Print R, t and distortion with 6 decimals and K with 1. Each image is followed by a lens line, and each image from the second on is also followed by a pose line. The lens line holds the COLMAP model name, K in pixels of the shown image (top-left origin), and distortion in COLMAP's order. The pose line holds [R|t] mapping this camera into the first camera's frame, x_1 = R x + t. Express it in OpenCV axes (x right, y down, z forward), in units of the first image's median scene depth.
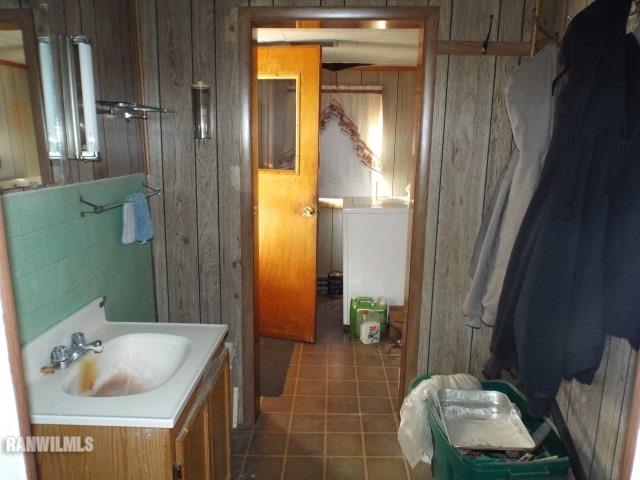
lens RADIAL K [[487.5, 0, 320.0], [0, 487.5, 239.4], [0, 0, 1]] dist [-0.005007, -0.009560]
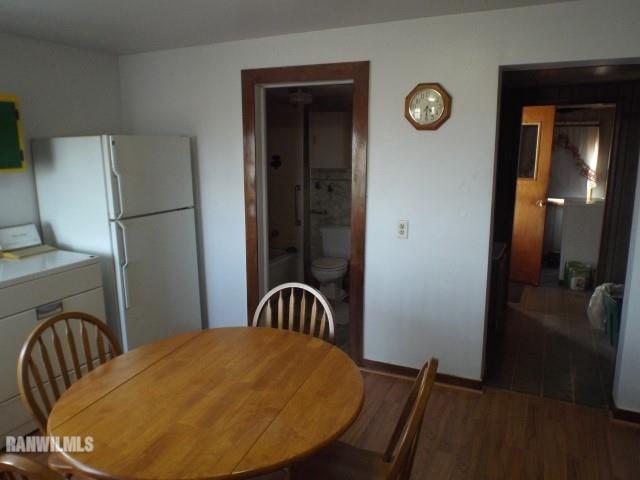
lens RADIAL K [[487.5, 0, 322.2], [0, 487.5, 242.0], [0, 0, 1]] dist [-0.005007, -0.009560]
pose [[0.915025, 0.062462, -0.398532, -0.028887], [-0.069020, 0.997613, -0.002112, 0.104831], [0.397449, 0.029439, 0.917152, -0.659804]]
